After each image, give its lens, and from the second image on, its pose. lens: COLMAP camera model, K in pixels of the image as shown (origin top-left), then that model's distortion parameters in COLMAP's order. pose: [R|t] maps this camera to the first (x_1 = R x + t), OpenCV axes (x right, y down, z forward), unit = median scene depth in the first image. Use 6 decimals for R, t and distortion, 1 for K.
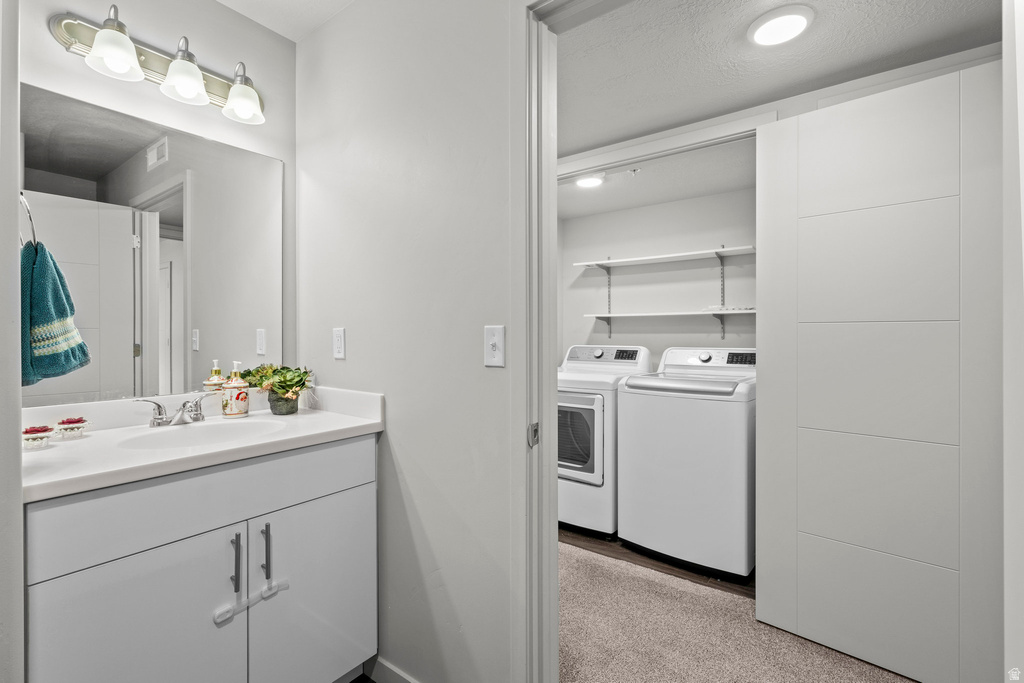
lens RADIAL K [[466.5, 0, 511.7], [0, 466.5, 340.3], [0, 0, 1]] dist [-0.002379, 0.000586]
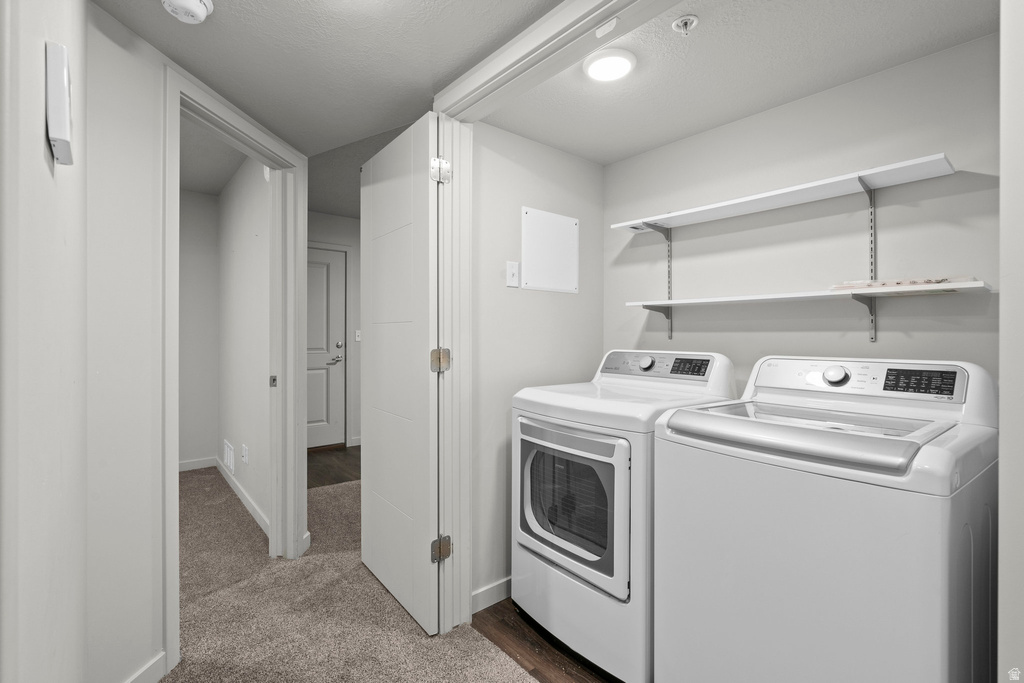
lens RADIAL K [[466.5, 0, 511.7], [0, 466.5, 340.3], [0, 0, 1]] dist [-0.002379, 0.000586]
pose [[0.975421, 0.005733, -0.220275, 0.172101], [-0.006223, 0.999979, -0.001530, -0.000910], [0.220262, 0.002863, 0.975437, 0.402182]]
